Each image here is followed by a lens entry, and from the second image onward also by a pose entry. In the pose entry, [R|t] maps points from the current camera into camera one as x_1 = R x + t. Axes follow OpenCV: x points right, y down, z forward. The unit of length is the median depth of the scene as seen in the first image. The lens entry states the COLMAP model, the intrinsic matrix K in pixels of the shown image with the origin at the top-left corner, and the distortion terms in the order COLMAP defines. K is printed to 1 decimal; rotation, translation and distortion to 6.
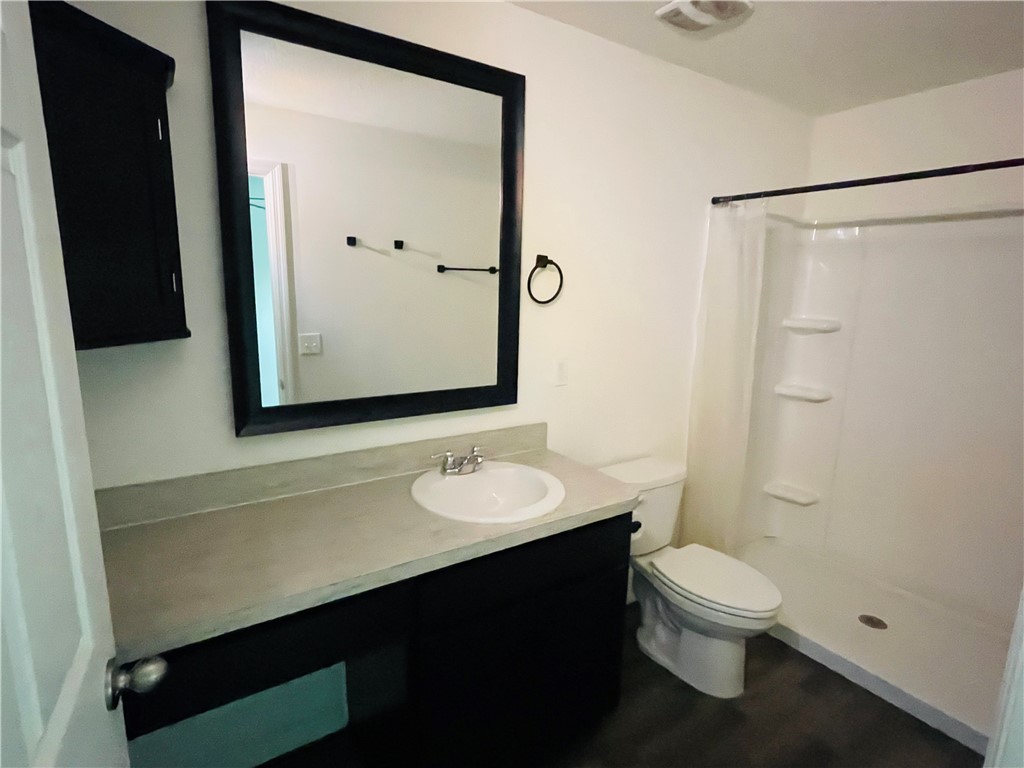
lens RADIAL K [[546.2, 0, 510.8], [0, 546.2, 386.8], [0, 0, 1]] dist [0.002991, -0.000294]
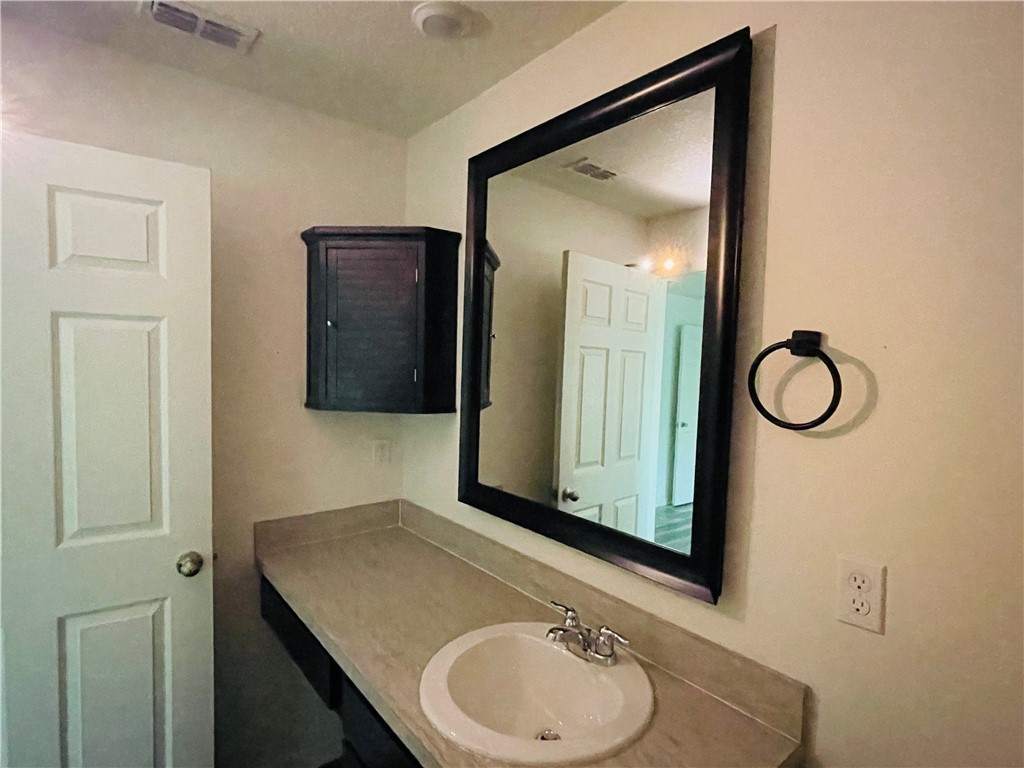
lens RADIAL K [[546.2, 0, 510.8], [0, 546.2, 386.8], [0, 0, 1]] dist [0.002991, -0.000294]
pose [[0.082216, 0.026715, -0.996256, 0.498595], [-0.212933, 0.977029, 0.008627, -0.133248], [0.973602, 0.211426, 0.086016, 0.675696]]
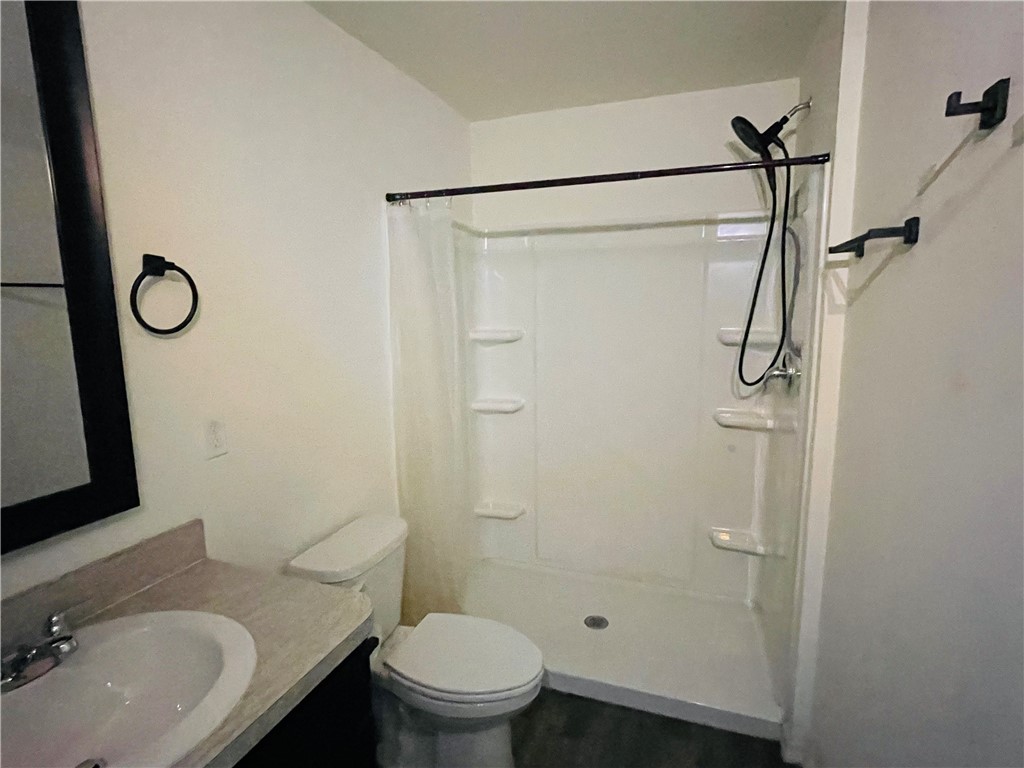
lens RADIAL K [[546.2, 0, 510.8], [0, 546.2, 386.8], [0, 0, 1]] dist [0.002991, -0.000294]
pose [[0.818813, -0.122495, 0.560839, 0.022673], [0.139296, 0.990167, 0.012897, -0.045707], [-0.556904, 0.067562, 0.827824, 0.267631]]
